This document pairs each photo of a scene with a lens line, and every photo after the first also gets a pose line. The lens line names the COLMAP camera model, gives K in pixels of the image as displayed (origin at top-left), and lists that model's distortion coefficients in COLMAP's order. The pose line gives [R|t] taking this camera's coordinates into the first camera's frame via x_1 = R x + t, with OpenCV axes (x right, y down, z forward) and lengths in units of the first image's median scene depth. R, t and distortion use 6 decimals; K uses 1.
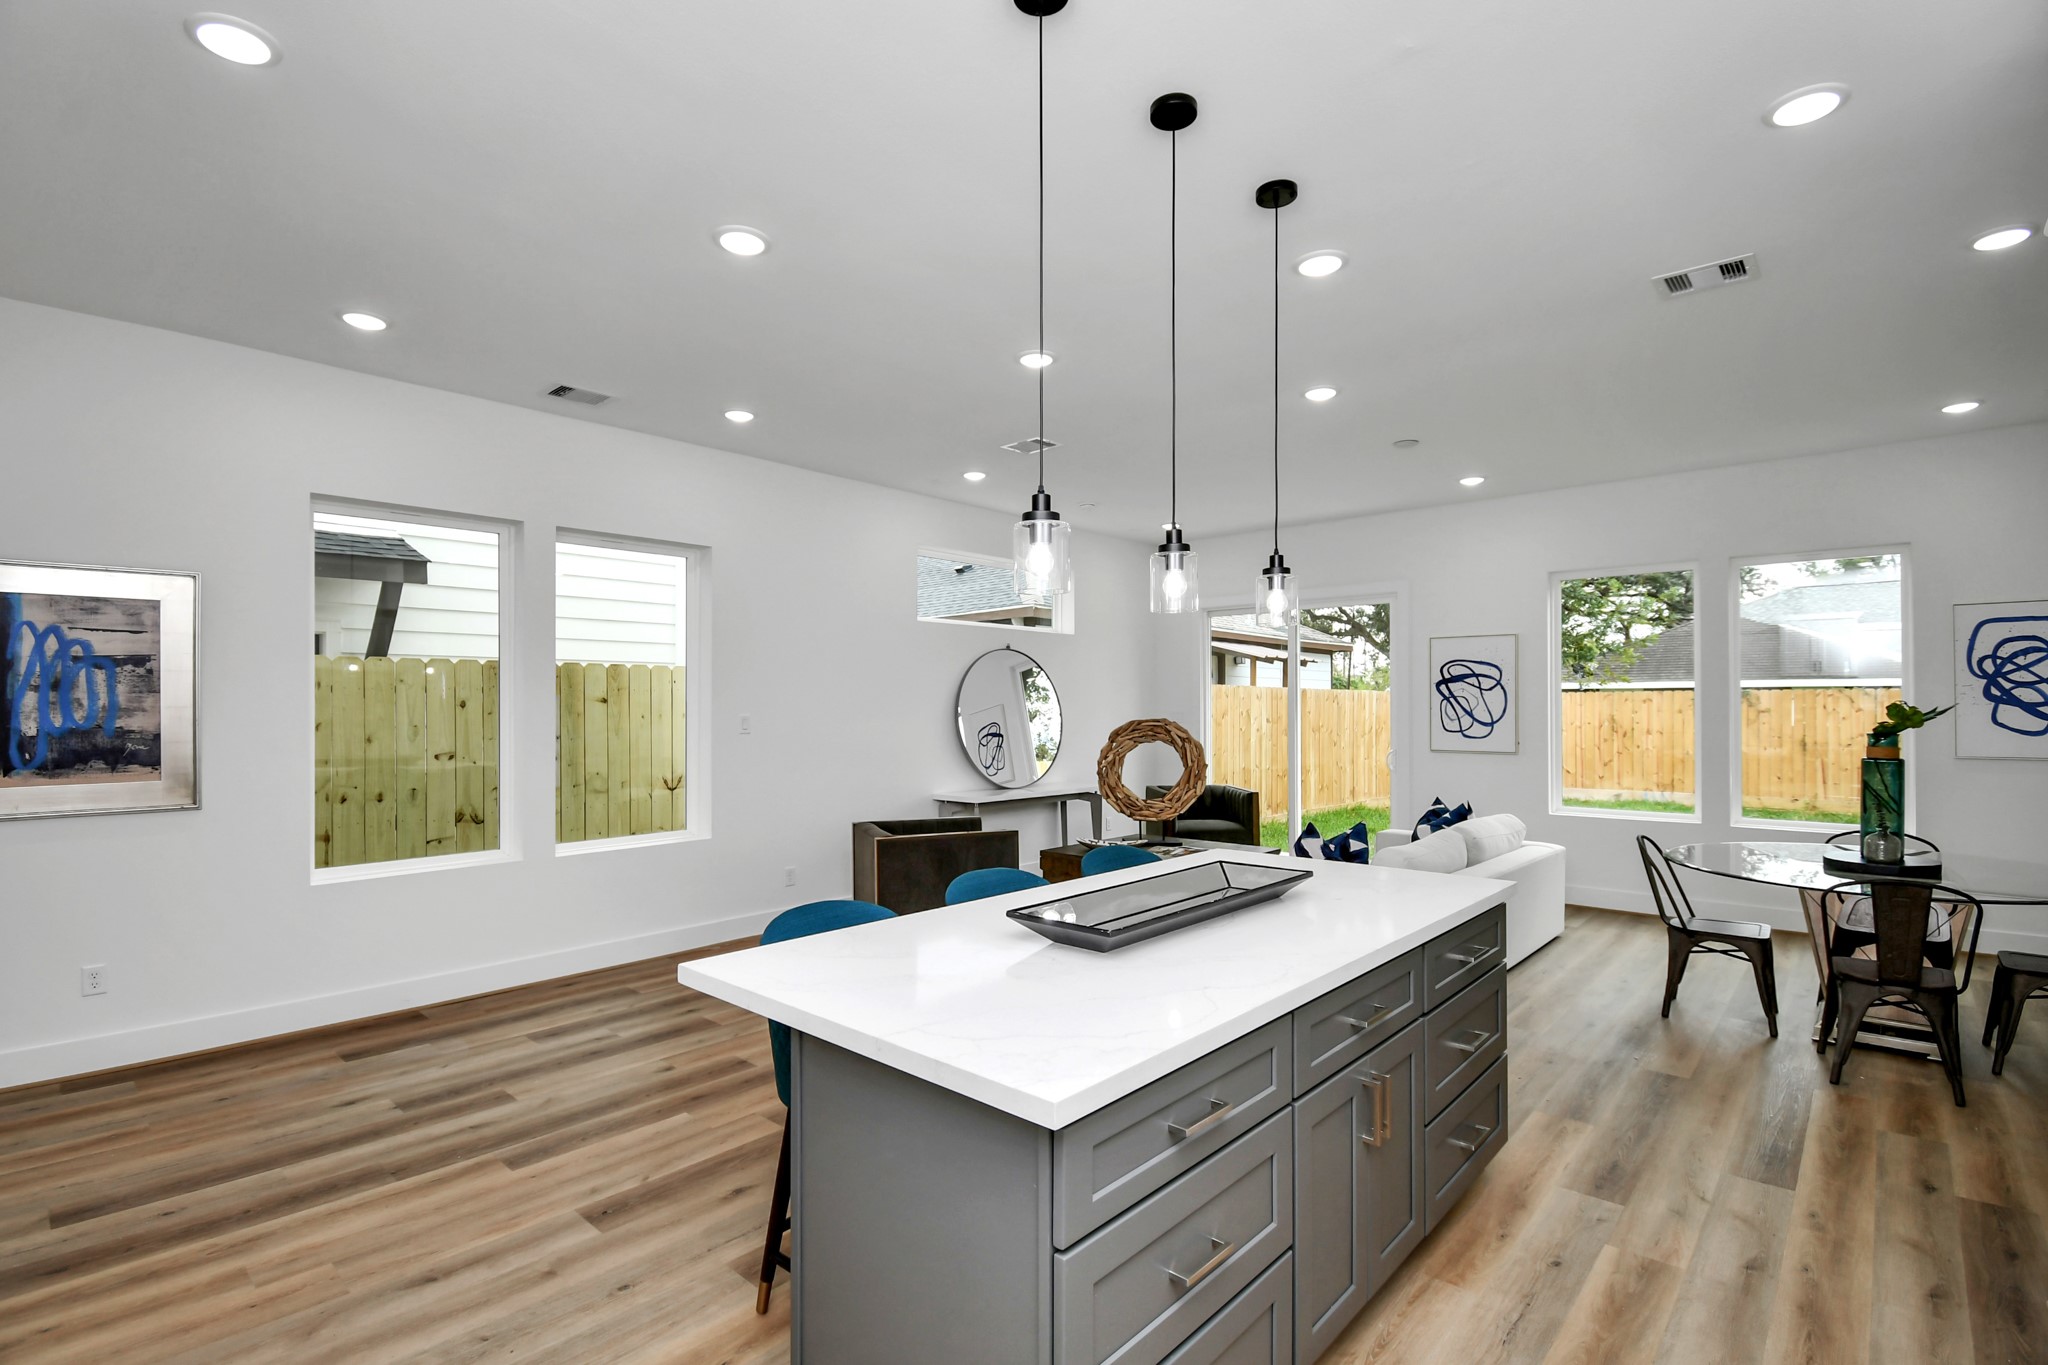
lens RADIAL K [[910.7, 0, 1002.0], [0, 910.7, 711.5], [0, 0, 1]] dist [0.009685, -0.013334]
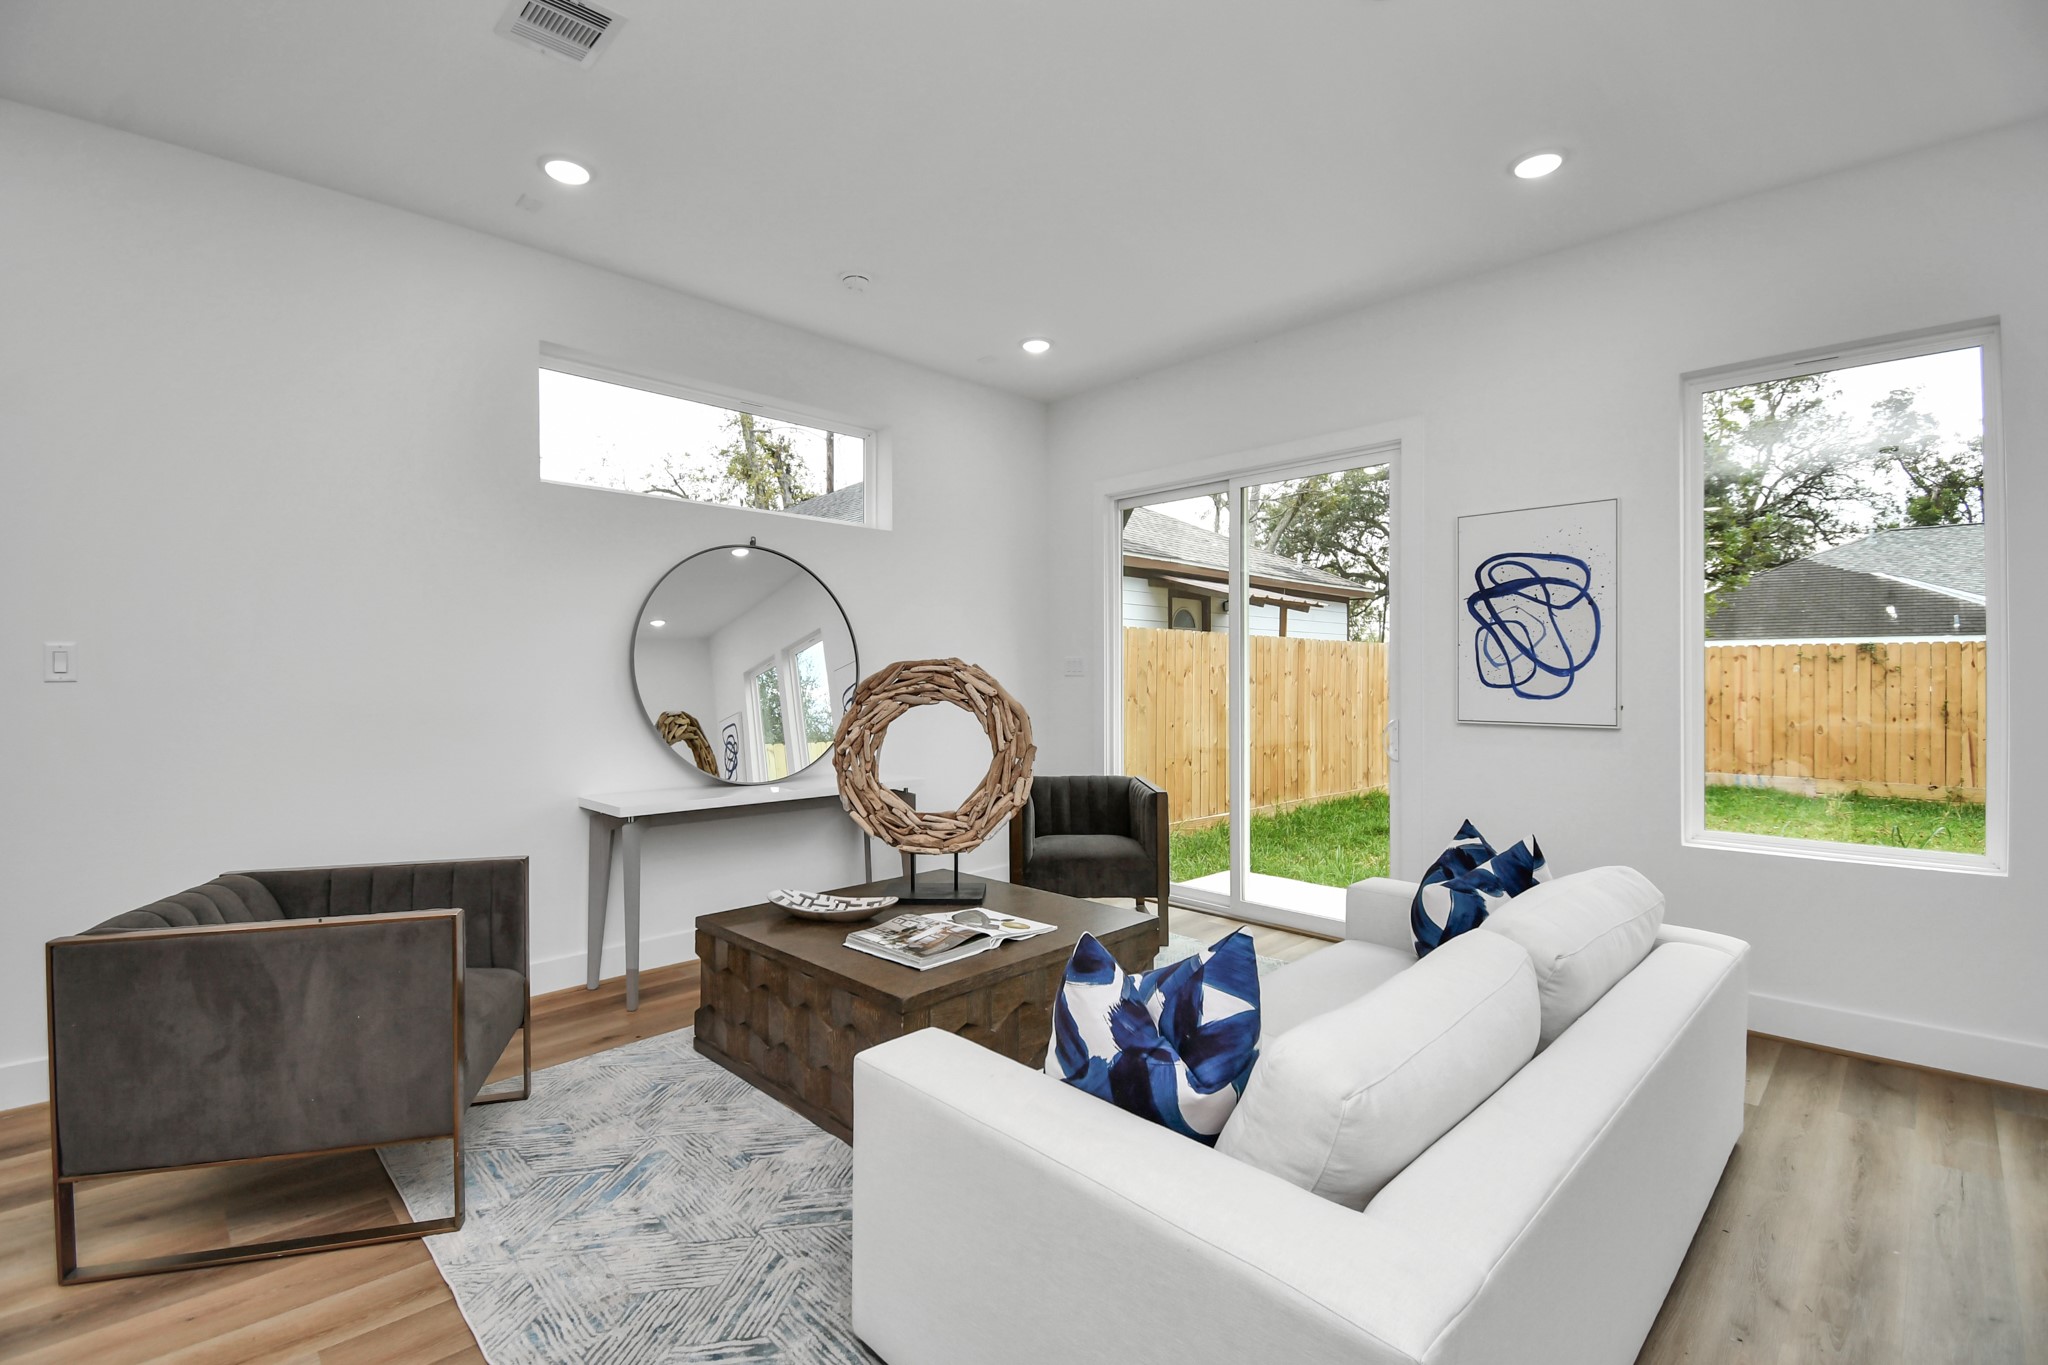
lens RADIAL K [[910.7, 0, 1005.8], [0, 910.7, 686.5], [0, 0, 1]] dist [0.009685, -0.013334]
pose [[0.999337, 0.000350, -0.036402, 0.294817], [-0.000132, 0.999982, 0.005985, 0.026328], [0.036403, -0.005976, 0.999319, 0.595127]]
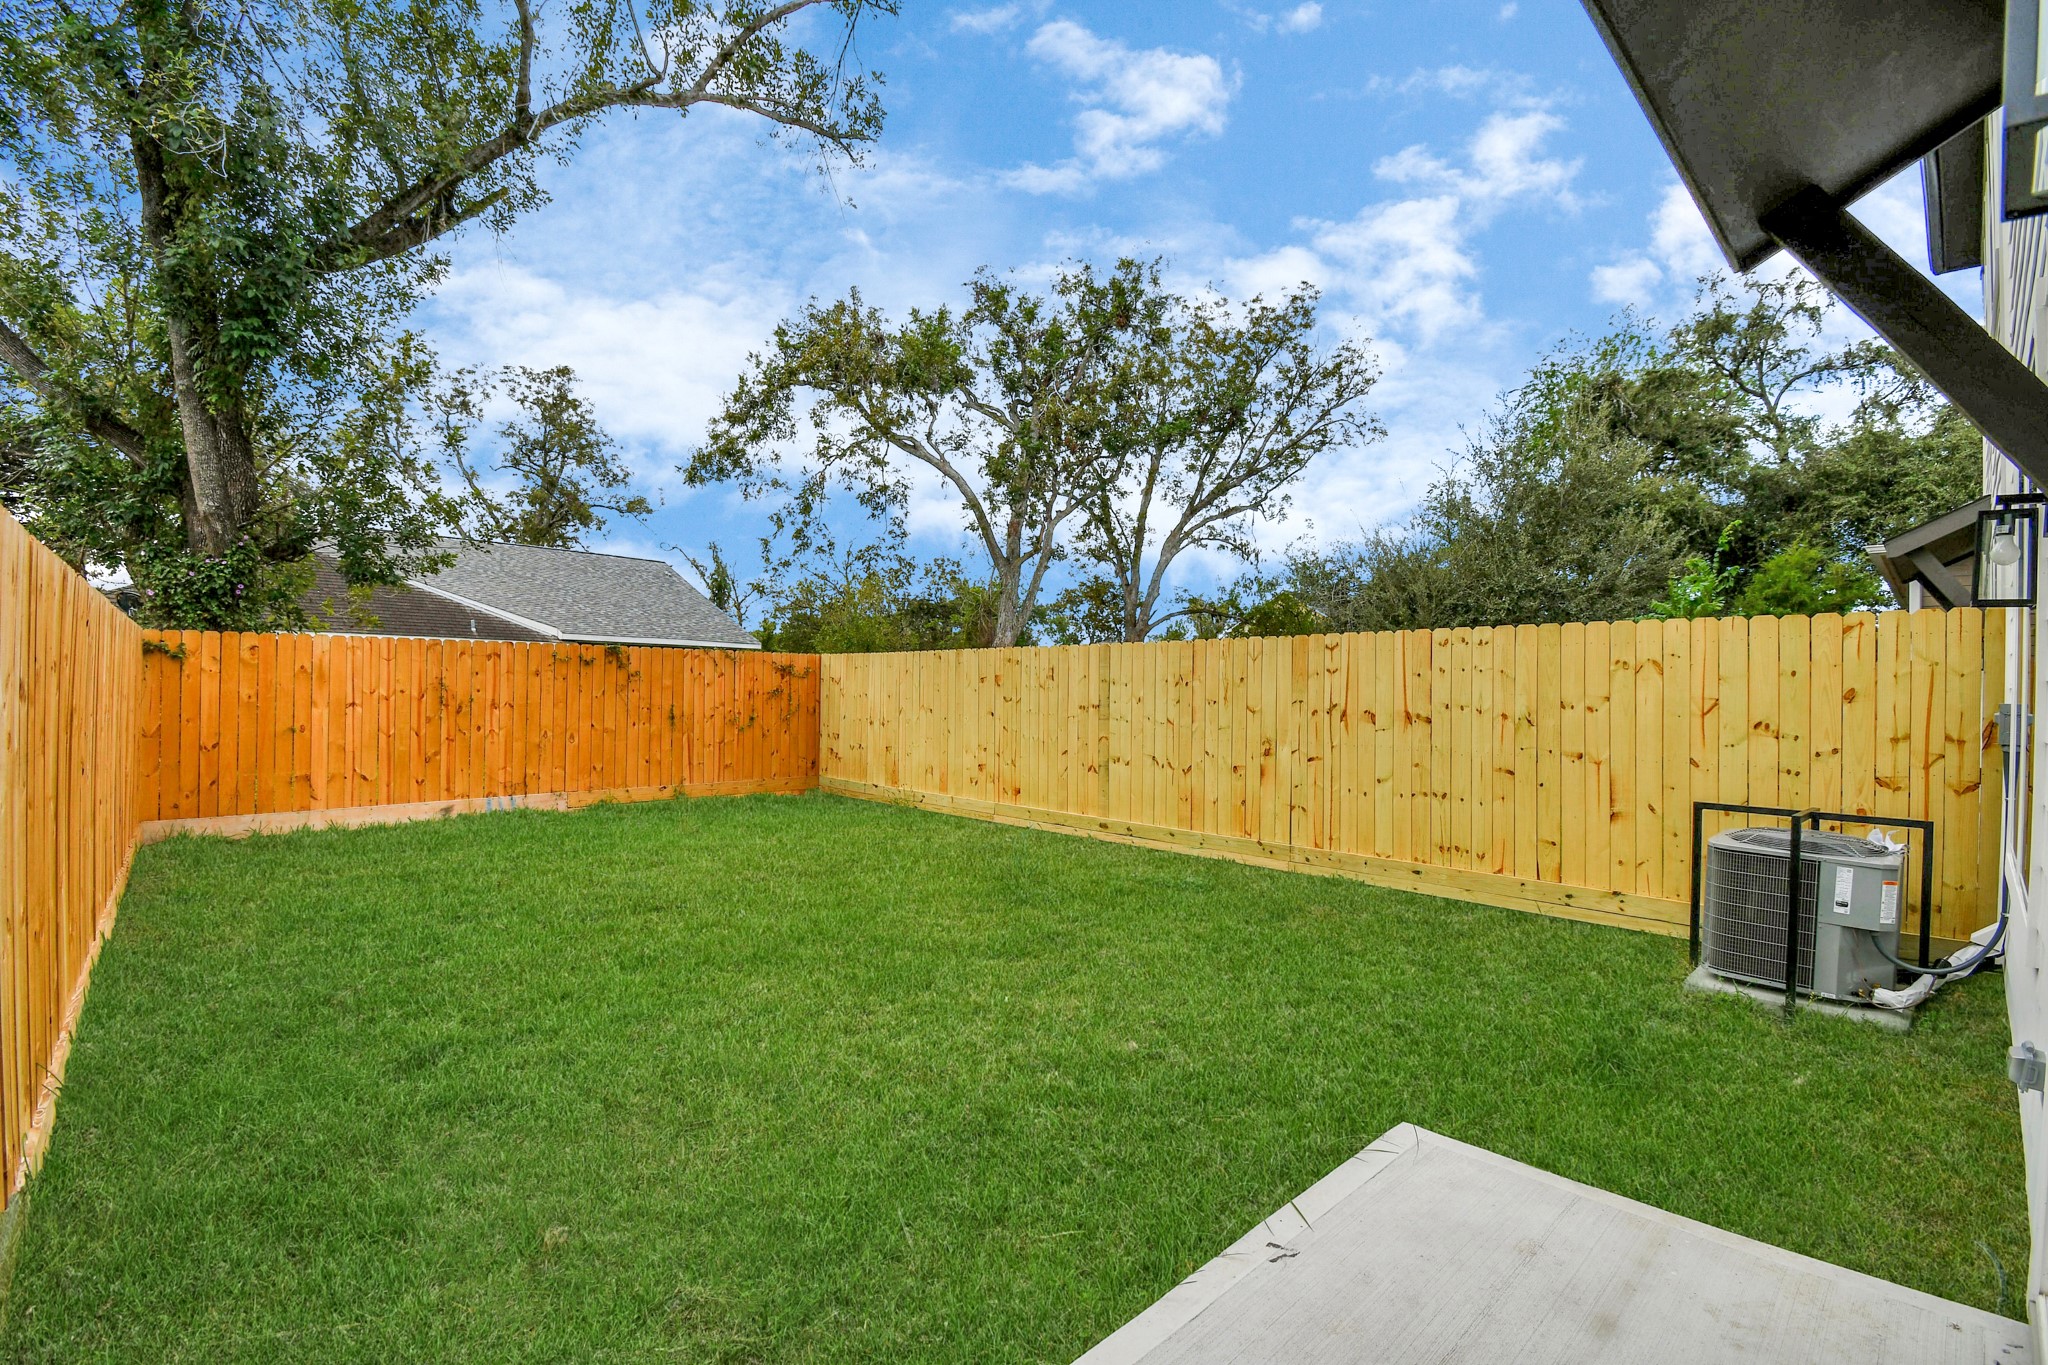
lens RADIAL K [[910.7, 0, 1018.8], [0, 910.7, 690.6], [0, 0, 1]] dist [0.009685, -0.013334]
pose [[0.064378, -0.005452, 0.997911, 0.250071], [-0.010689, 0.999924, 0.006153, 0.014553], [-0.997868, -0.011062, 0.064315, 1.847982]]
